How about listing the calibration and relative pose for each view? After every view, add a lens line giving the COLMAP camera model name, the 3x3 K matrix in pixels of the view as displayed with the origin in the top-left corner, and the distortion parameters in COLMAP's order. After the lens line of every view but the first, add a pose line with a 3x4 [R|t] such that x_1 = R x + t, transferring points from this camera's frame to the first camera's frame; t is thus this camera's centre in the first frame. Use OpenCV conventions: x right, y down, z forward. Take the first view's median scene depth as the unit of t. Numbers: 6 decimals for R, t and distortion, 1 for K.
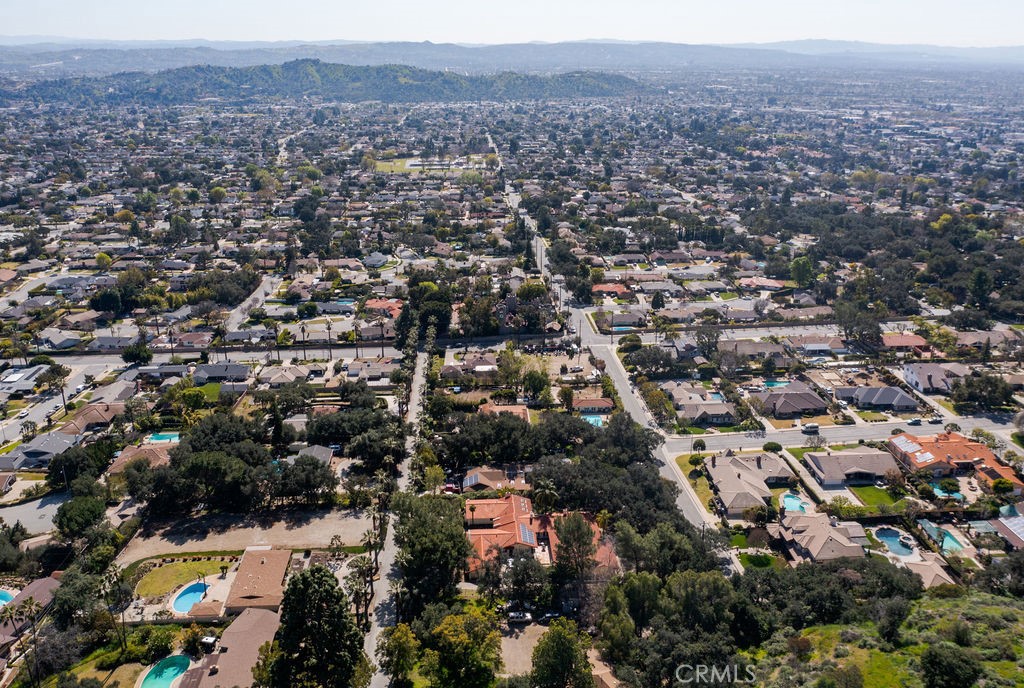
lens RADIAL K [[839.5, 0, 497.2], [0, 839.5, 338.1], [0, 0, 1]] dist [-0.024500, 0.002214]
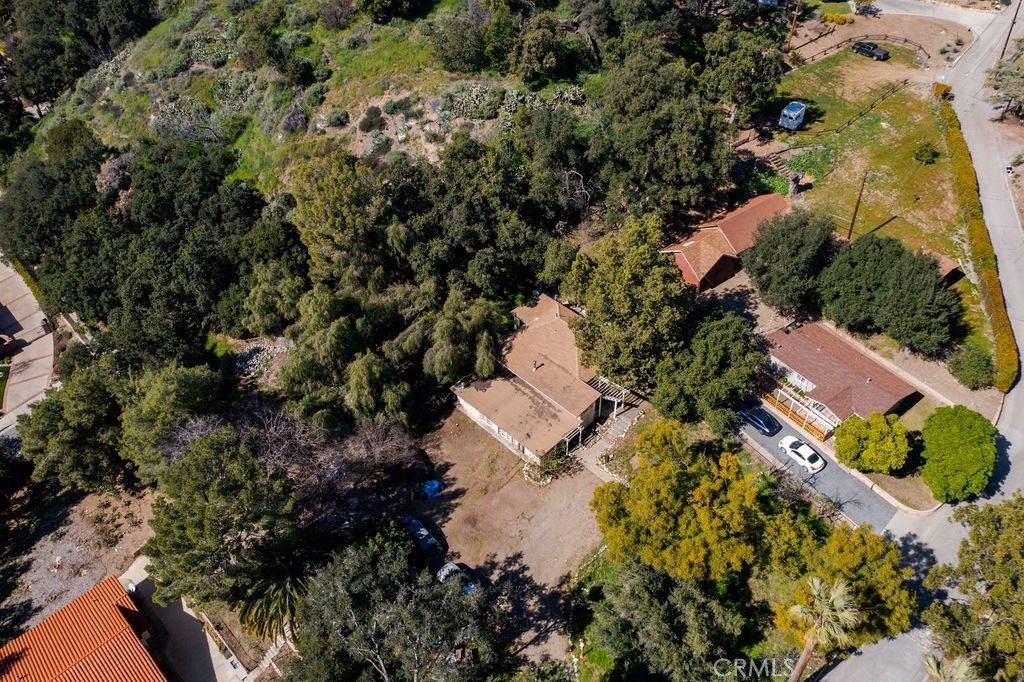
lens RADIAL K [[806.8, 0, 511.1], [0, 806.8, 340.9], [0, 0, 1]] dist [-0.024654, 0.003819]
pose [[-0.665695, -0.498988, 0.554852, -0.065415], [0.274478, 0.527688, 0.803870, -0.015184], [-0.693910, 0.687427, -0.214318, 0.444757]]
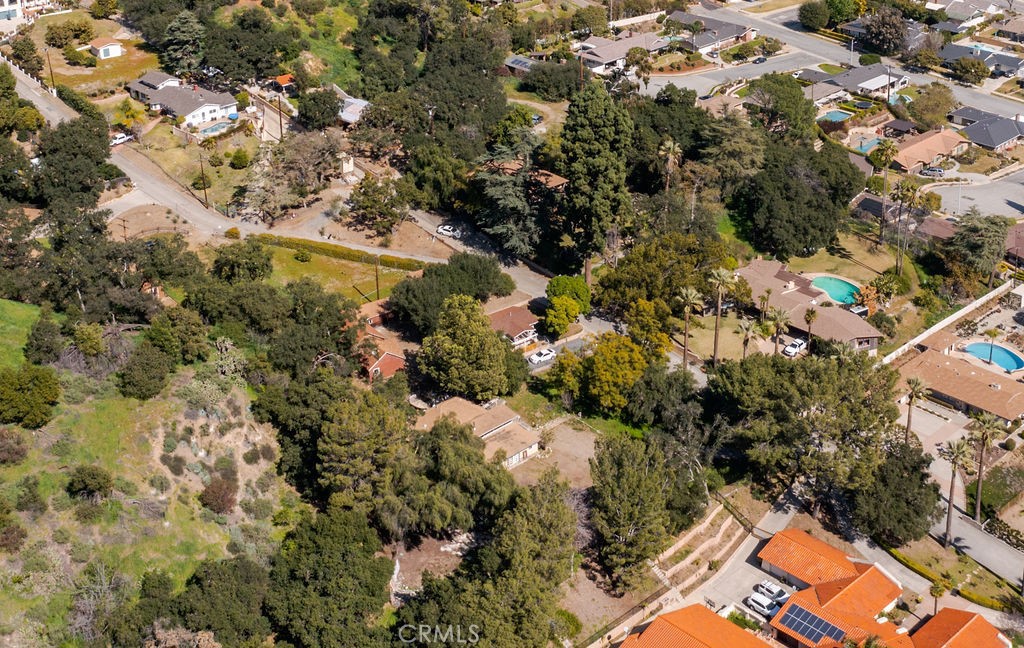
lens RADIAL K [[1430.4, 0, 588.0], [0, 1430.4, 69.3], [0, 0, 1]] dist [-0.026788, 0.037451]
pose [[-0.737644, 0.219927, -0.638368, 0.318166], [-0.212529, 0.821775, 0.528694, -0.239413], [0.640869, 0.525660, -0.559436, 0.652999]]
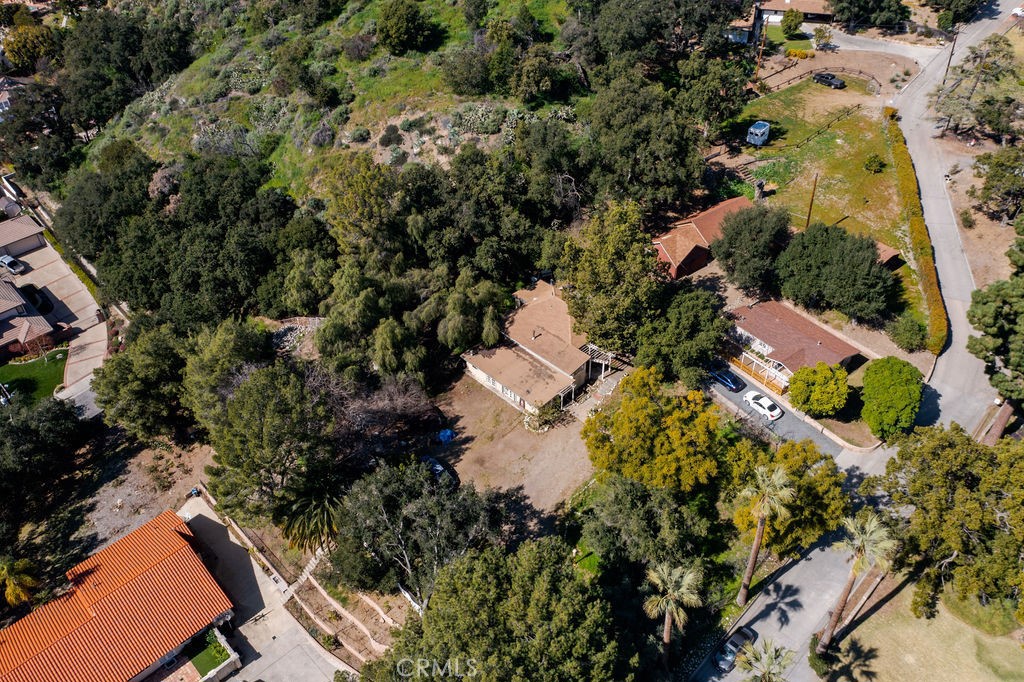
lens RADIAL K [[802.5, 0, 511.0], [0, 802.5, 343.0], [0, 0, 1]] dist [-0.022828, 0.001894]
pose [[-0.668113, -0.464164, 0.581530, -0.093487], [0.272834, 0.574296, 0.771846, -0.028897], [-0.692233, 0.674342, -0.257055, 0.468301]]
